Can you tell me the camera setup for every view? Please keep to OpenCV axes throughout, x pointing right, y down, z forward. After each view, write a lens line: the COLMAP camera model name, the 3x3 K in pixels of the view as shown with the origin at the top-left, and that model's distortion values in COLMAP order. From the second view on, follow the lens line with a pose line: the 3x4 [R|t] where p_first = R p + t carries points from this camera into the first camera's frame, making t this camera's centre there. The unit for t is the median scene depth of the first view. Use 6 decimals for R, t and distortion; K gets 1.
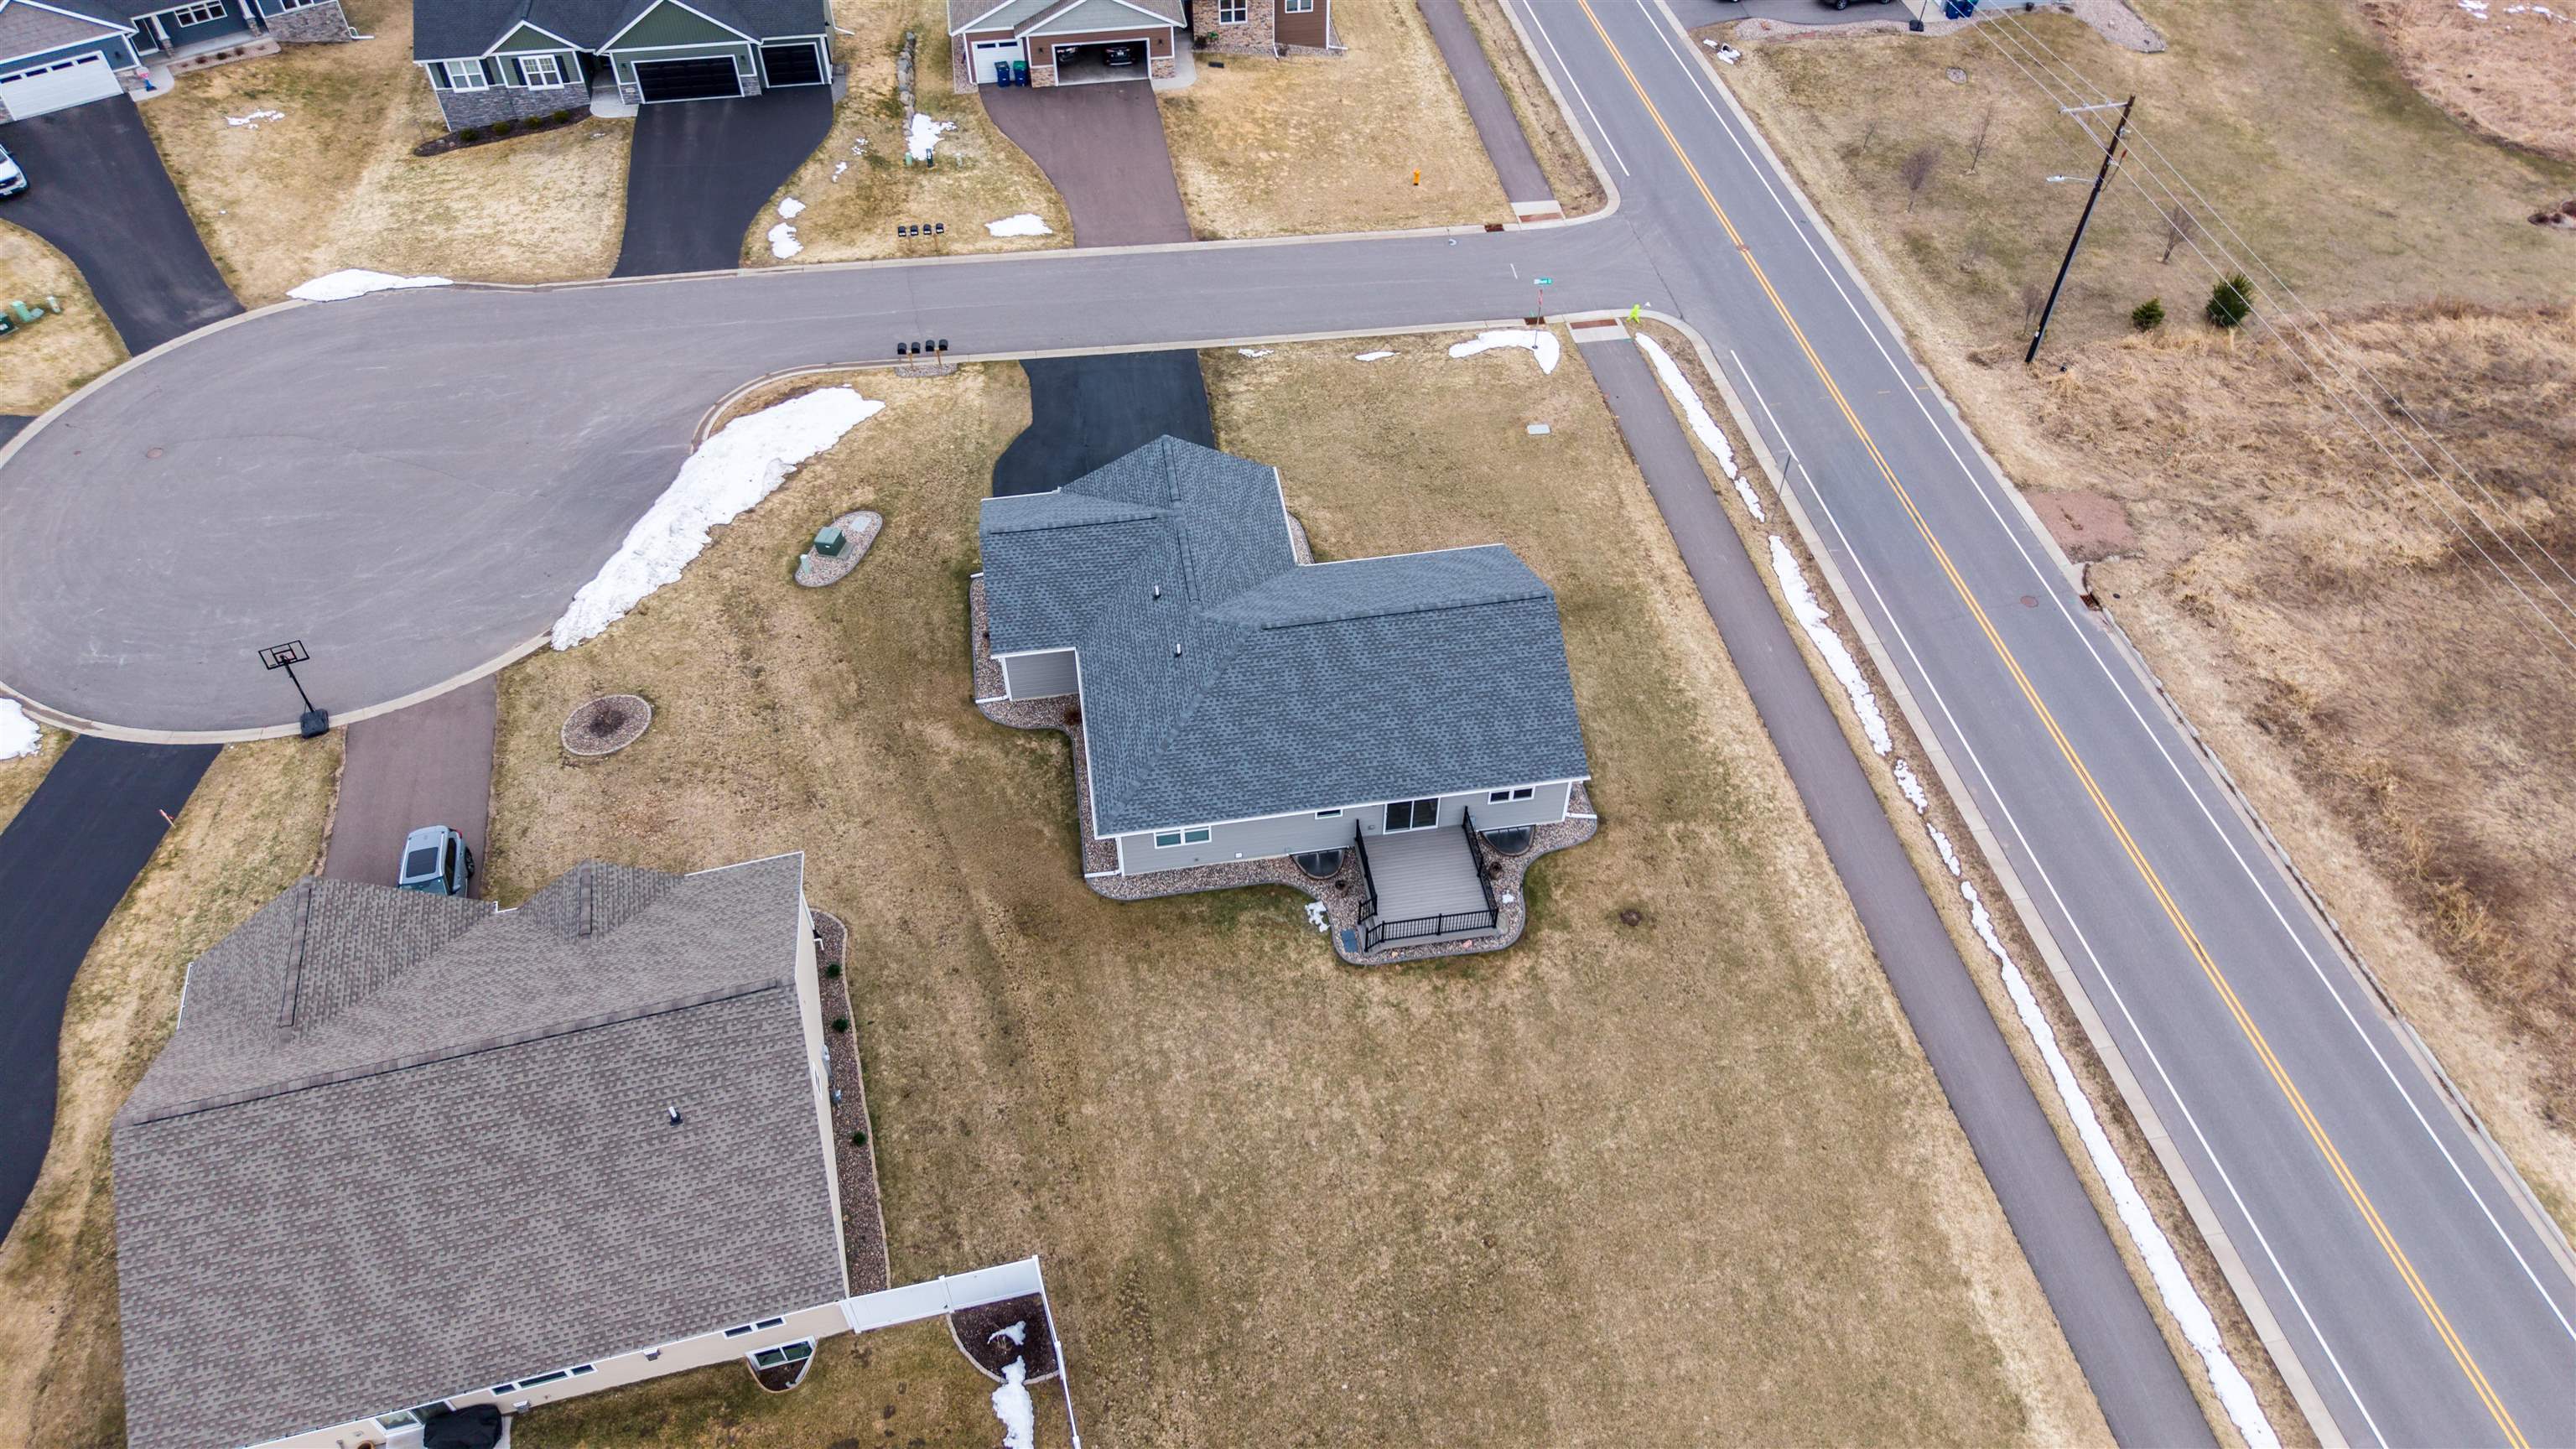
lens RADIAL K [[1713.9, 0, 1288.0], [0, 1713.9, 724.5], [0, 0, 1]] dist [0.036437, -0.043545]
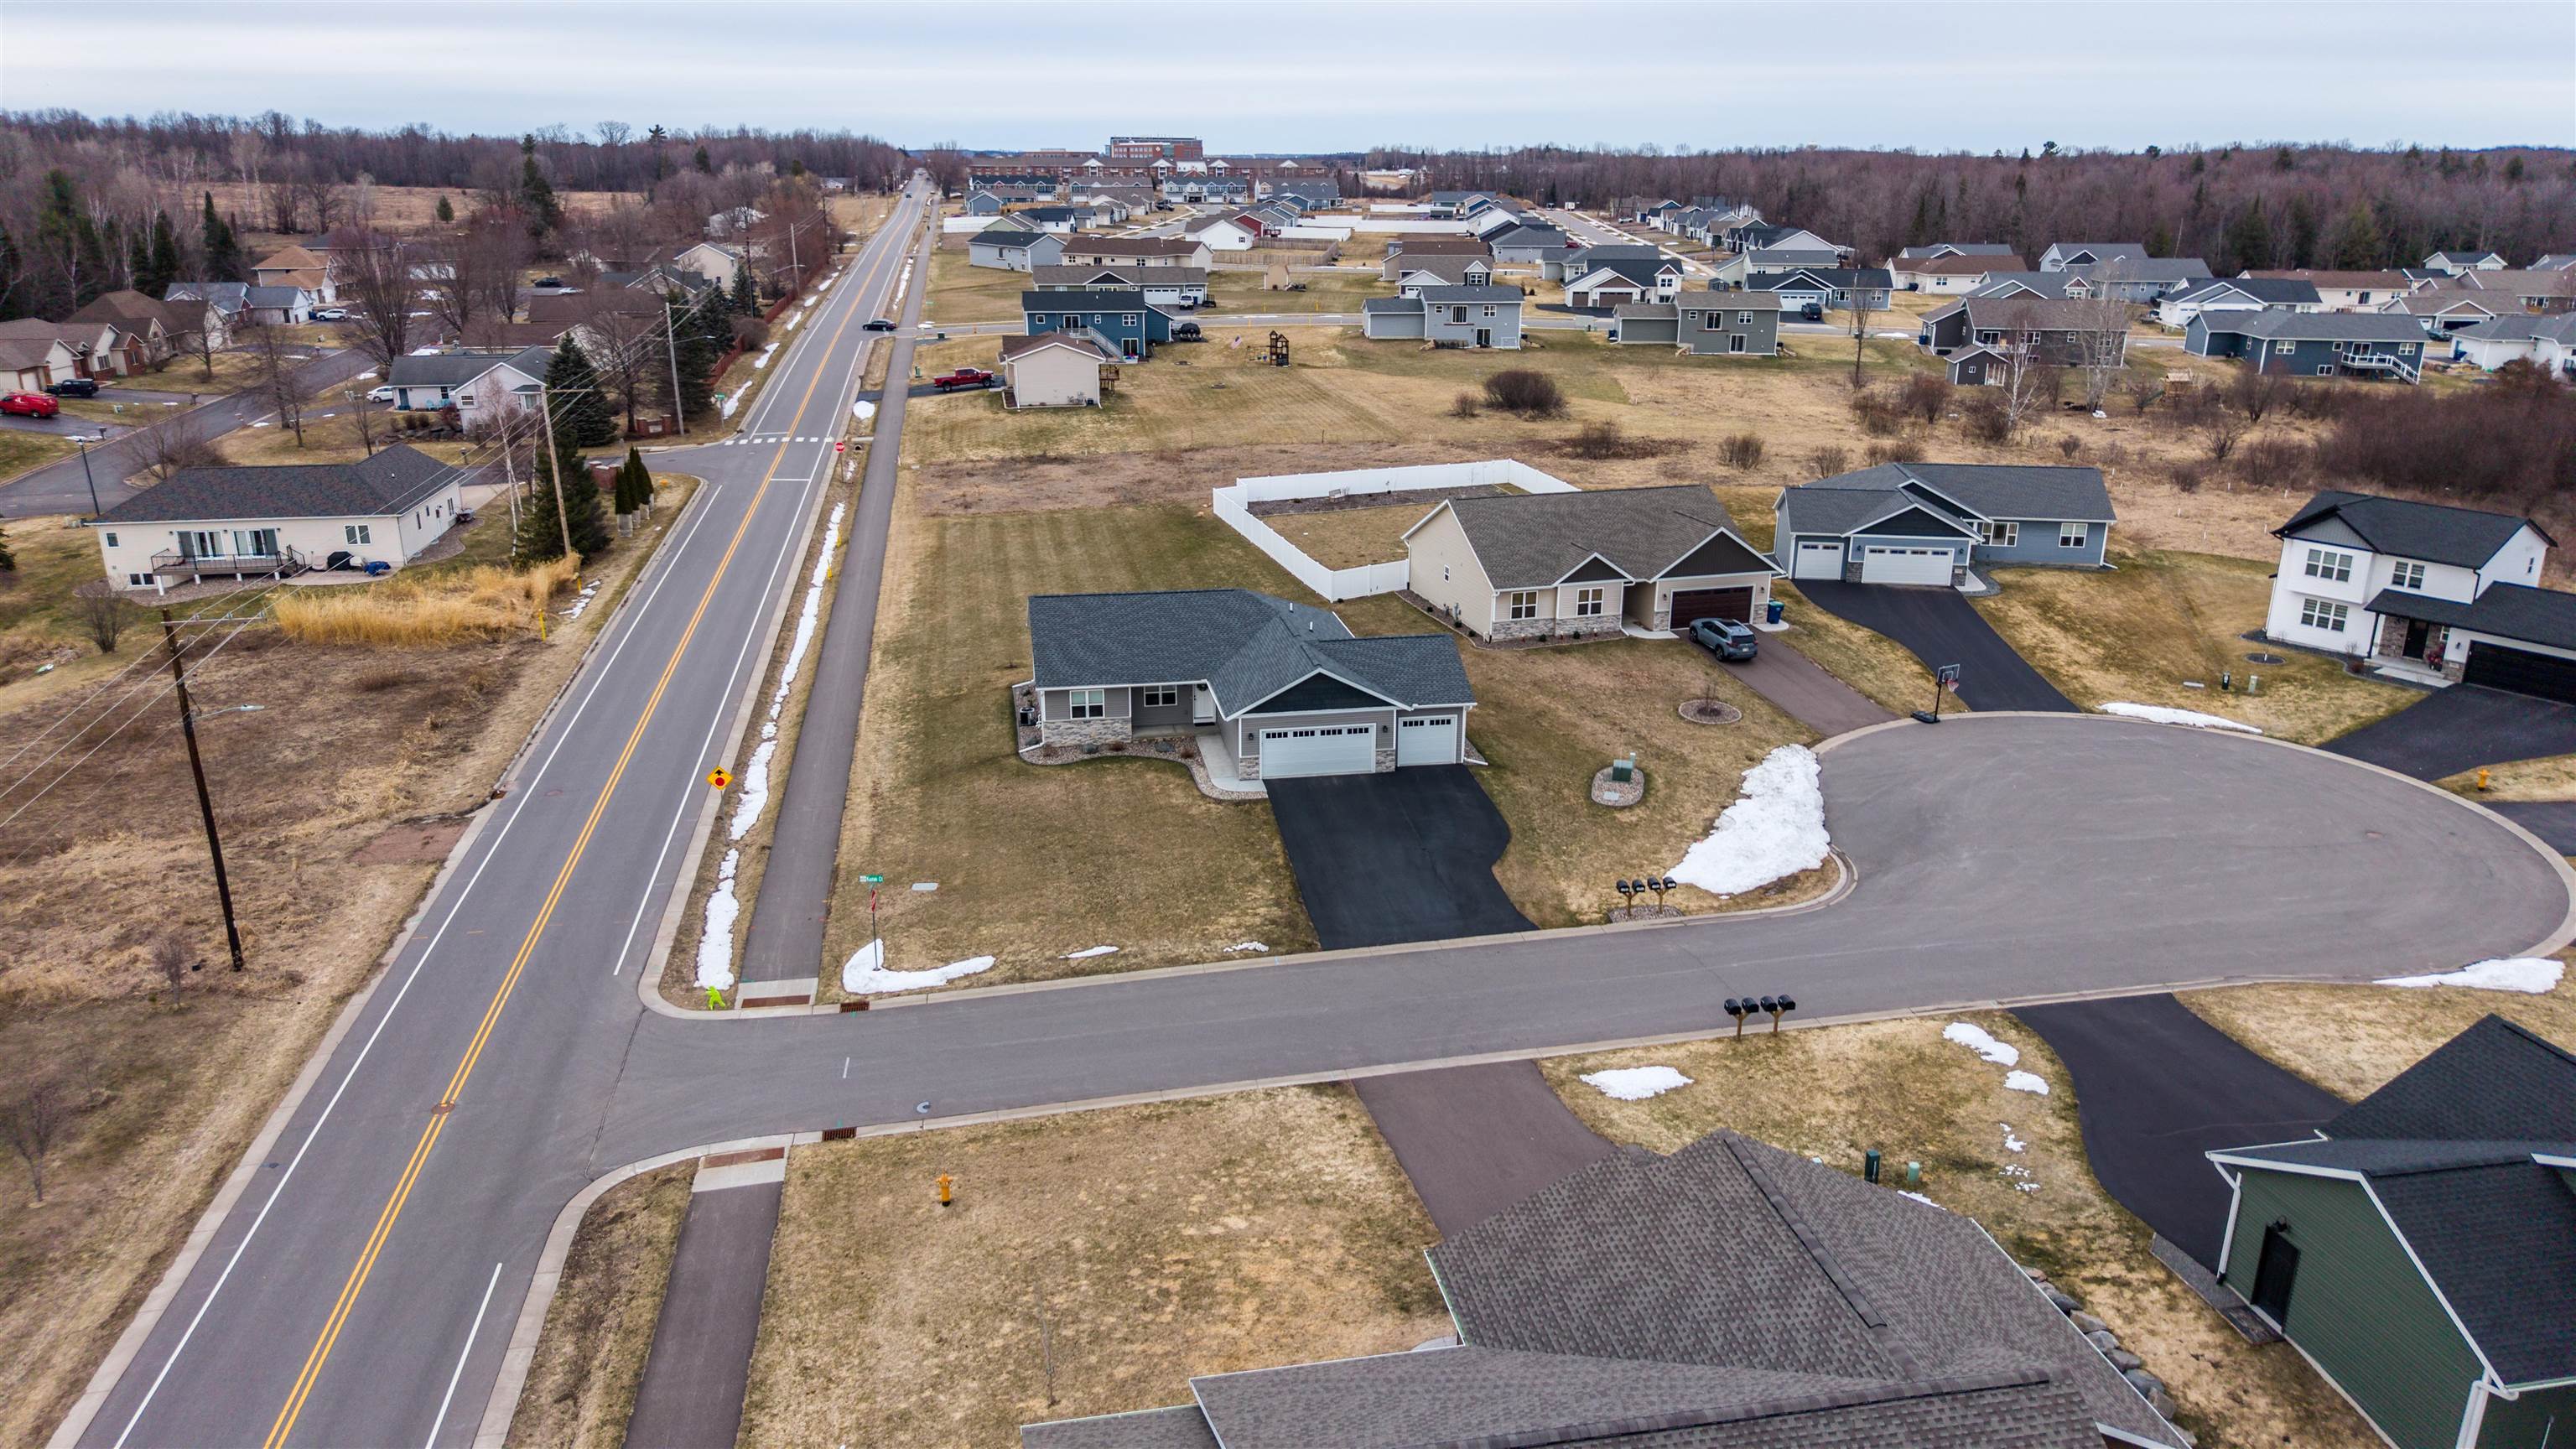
lens RADIAL K [[1713.9, 0, 1288.0], [0, 1713.9, 724.5], [0, 0, 1]] dist [0.036437, -0.043545]
pose [[-0.999711, -0.000704, -0.024048, -0.019293], [-0.022175, 0.414692, 0.909692, -0.973113], [0.009332, 0.909961, -0.414588, 1.236574]]
